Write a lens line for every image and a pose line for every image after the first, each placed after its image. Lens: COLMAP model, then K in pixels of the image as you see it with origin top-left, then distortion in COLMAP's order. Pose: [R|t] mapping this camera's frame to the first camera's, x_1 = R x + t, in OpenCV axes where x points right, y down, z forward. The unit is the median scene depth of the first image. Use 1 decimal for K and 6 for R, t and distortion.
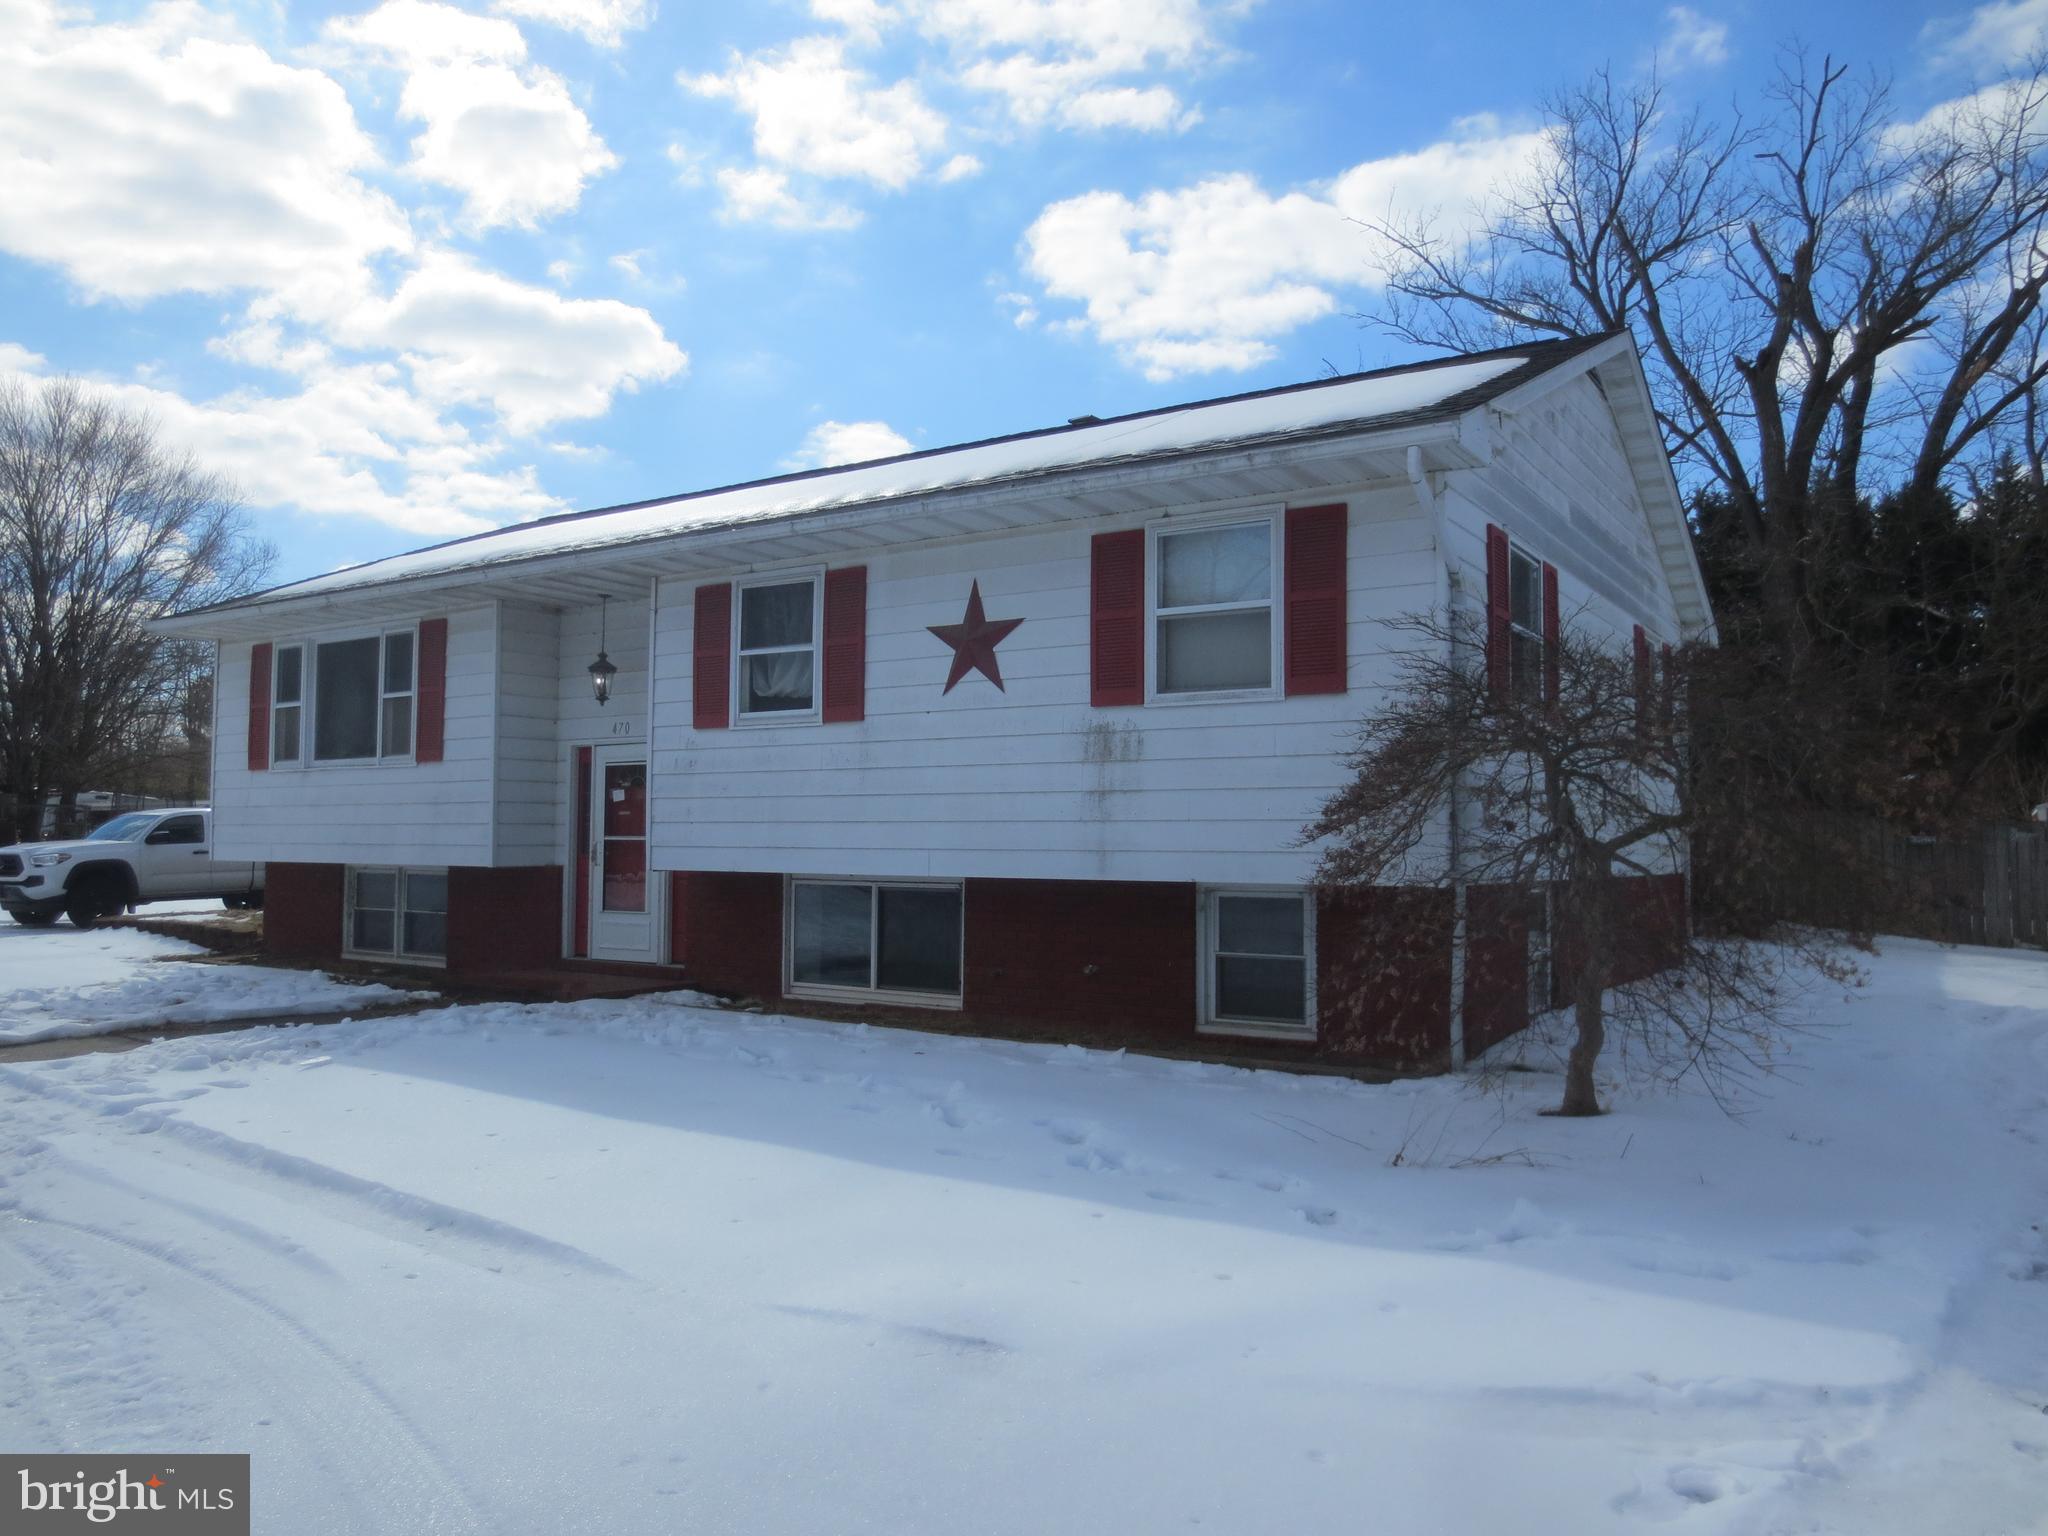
lens RADIAL K [[1473.6, 0, 1020.0], [0, 1473.6, 769.1], [0, 0, 1]] dist [-0.026342, 0.016049]
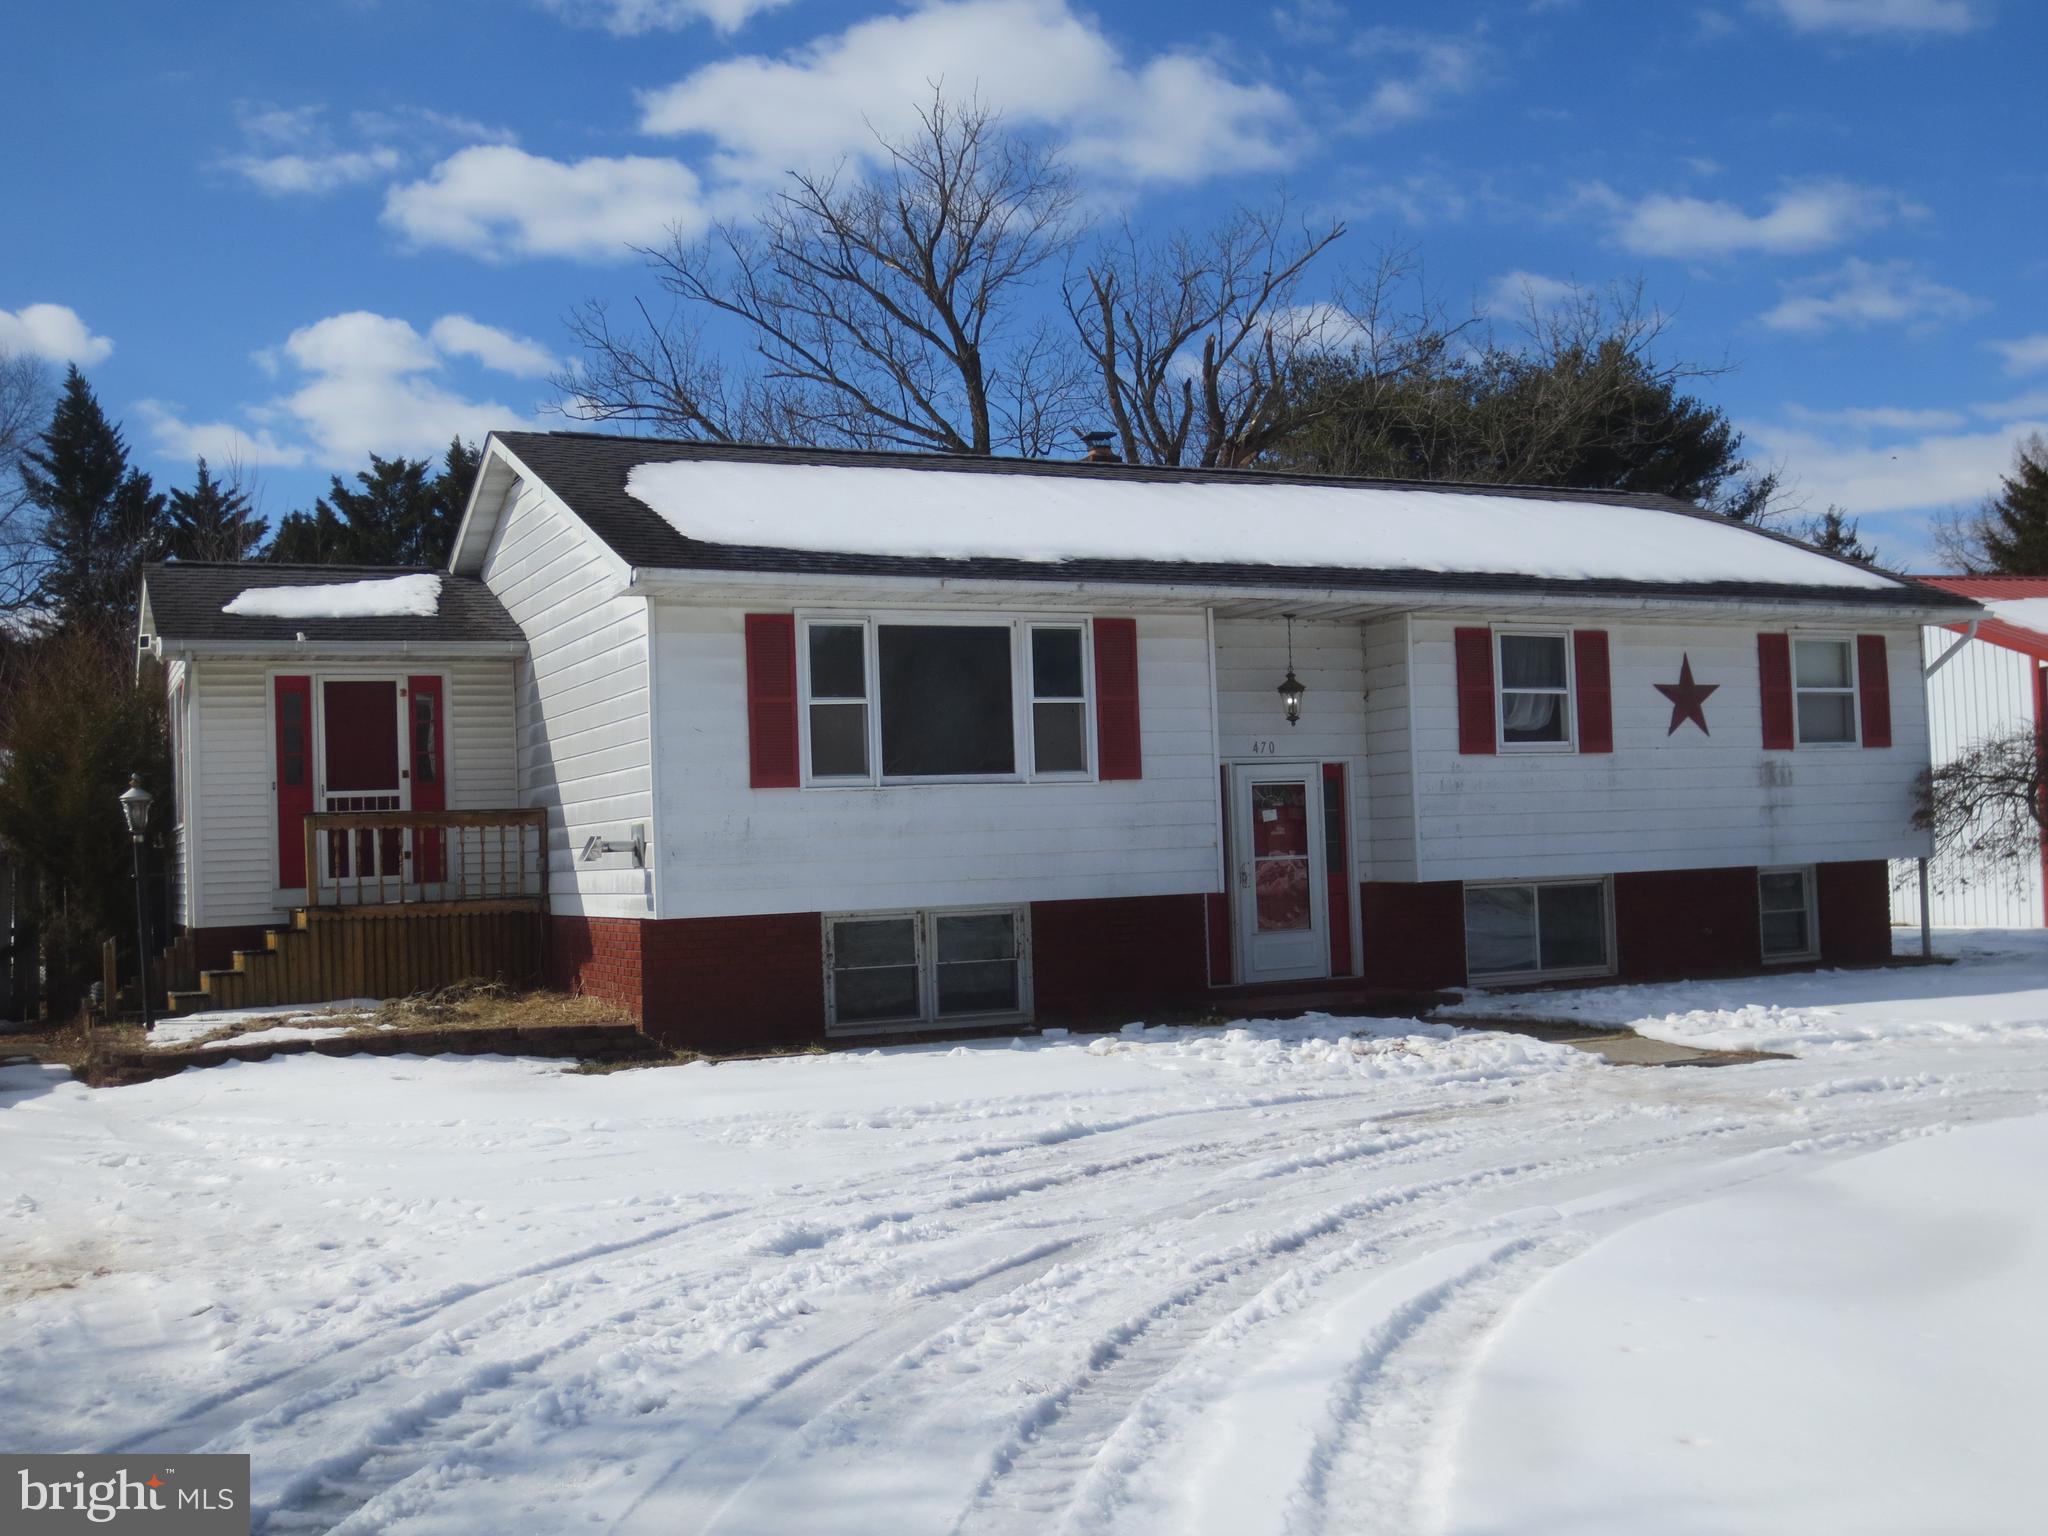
lens RADIAL K [[2130.1, 0, 1024.7], [0, 2130.1, 760.1], [0, 0, 1]] dist [-0.055323, 0.000000]
pose [[0.502093, 0.018459, 0.864617, -1.849010], [-0.001738, 0.999792, -0.020335, 0.011441], [-0.864812, 0.008707, 0.502020, 0.484970]]
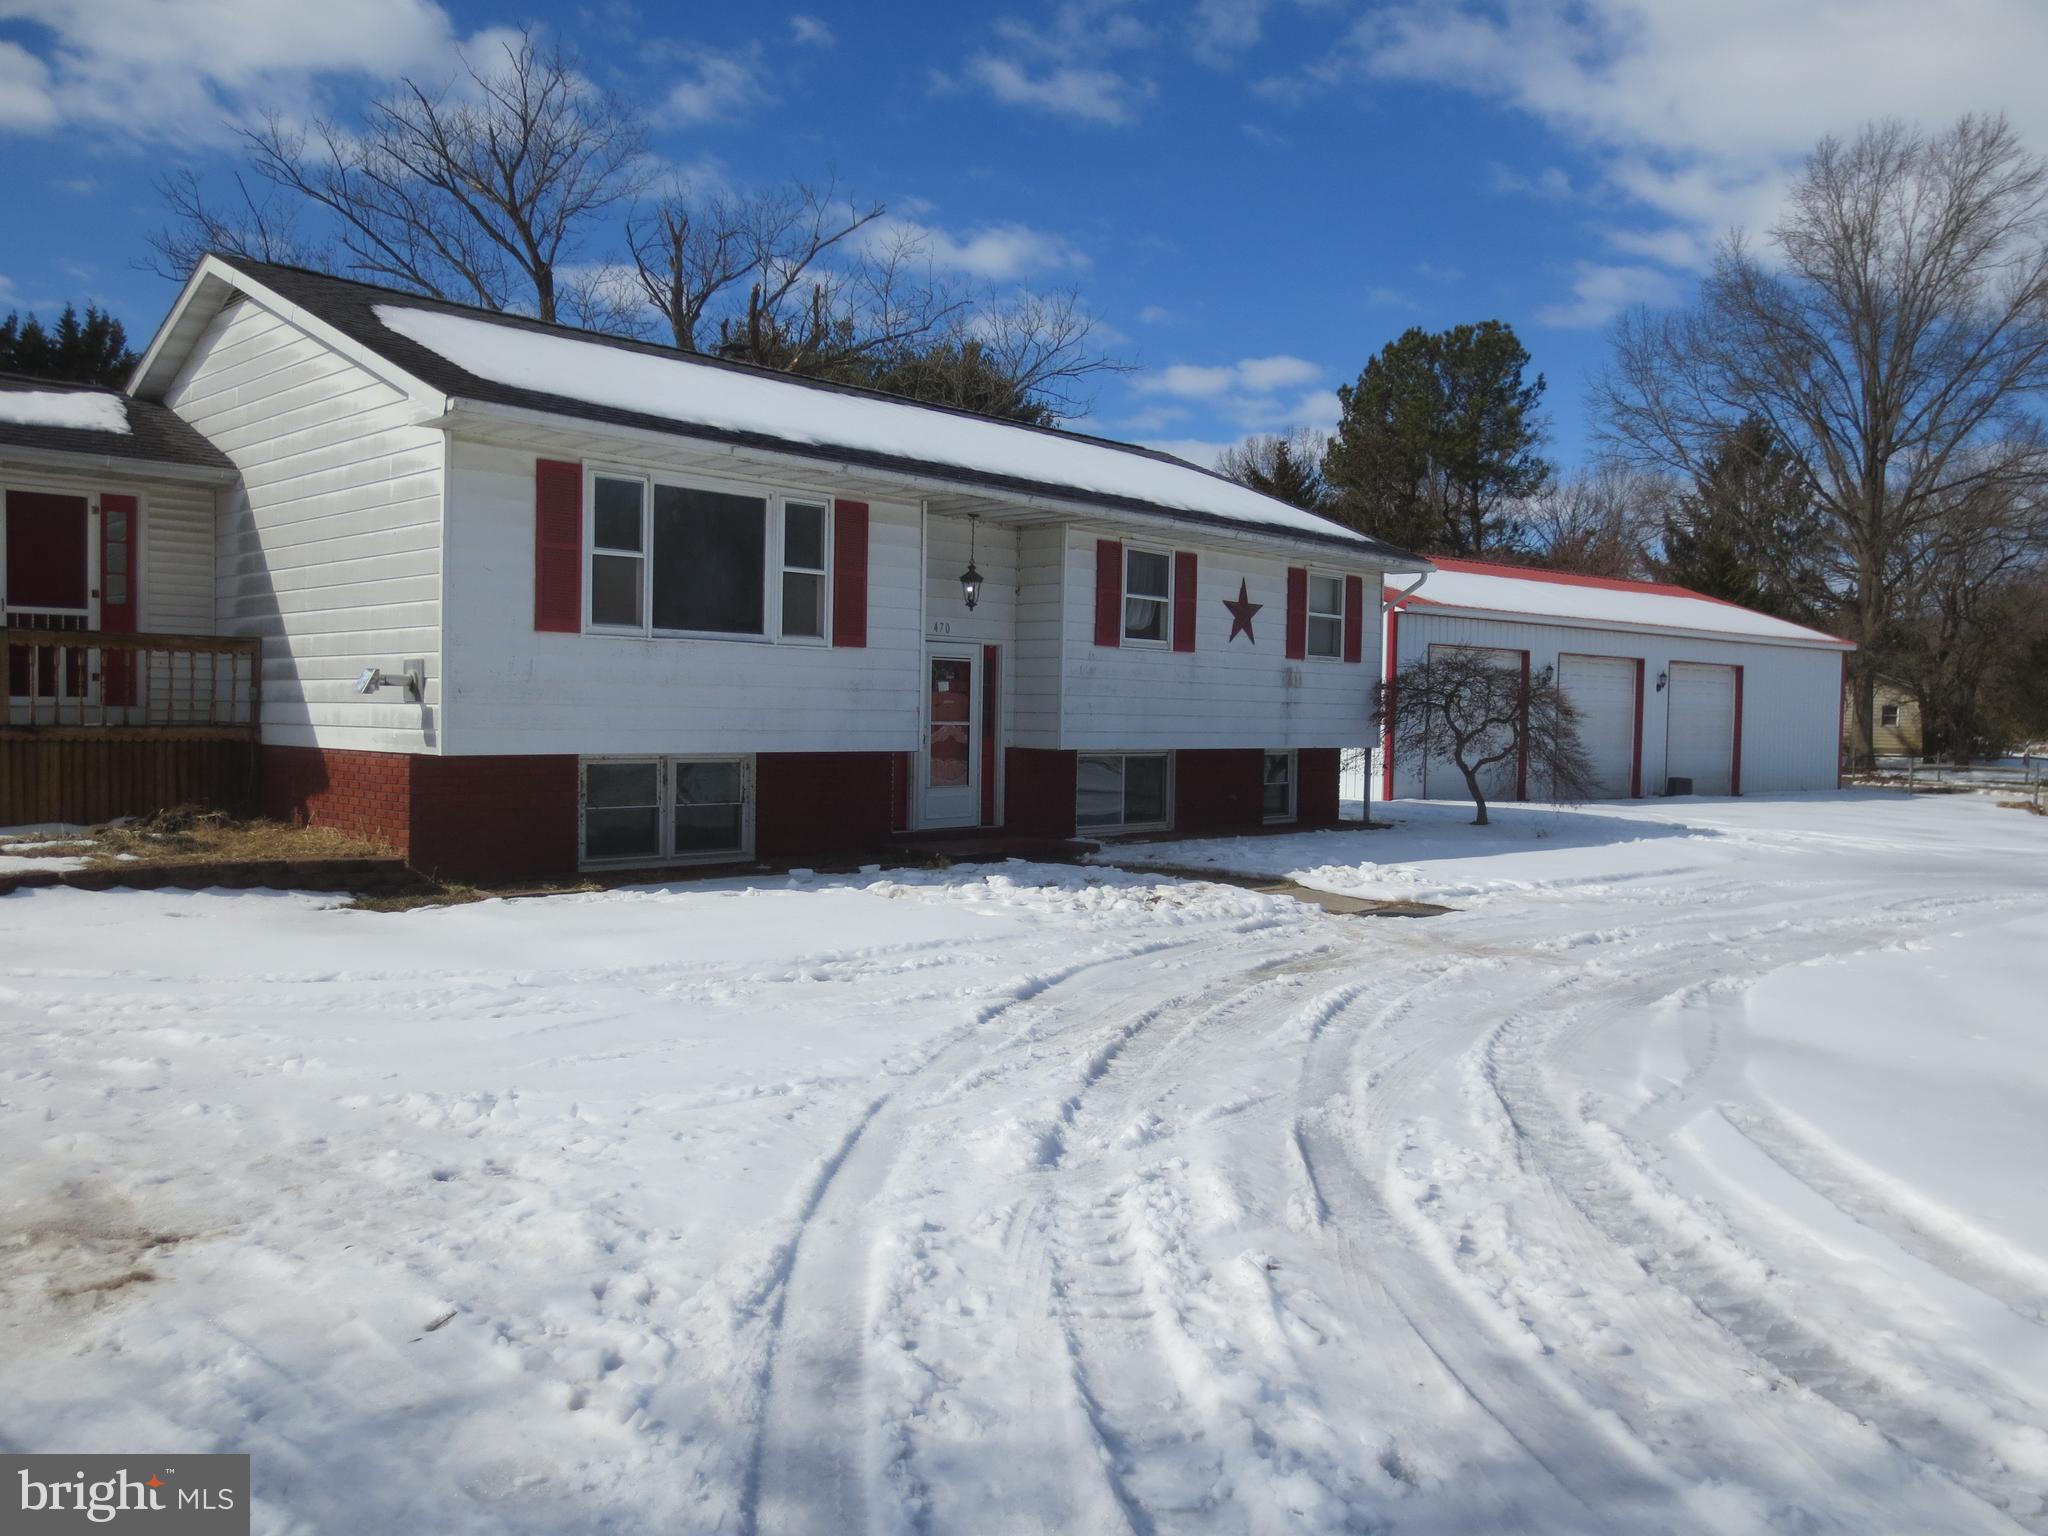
lens RADIAL K [[1582.9, 0, 1024.5], [0, 1582.9, 761.5], [0, 0, 1]] dist [-0.040512, 0.002894]
pose [[0.157455, -0.028375, 0.987118, -1.722434], [-0.061401, 0.997372, 0.038464, 0.028480], [-0.985615, -0.066667, 0.155299, 0.854729]]
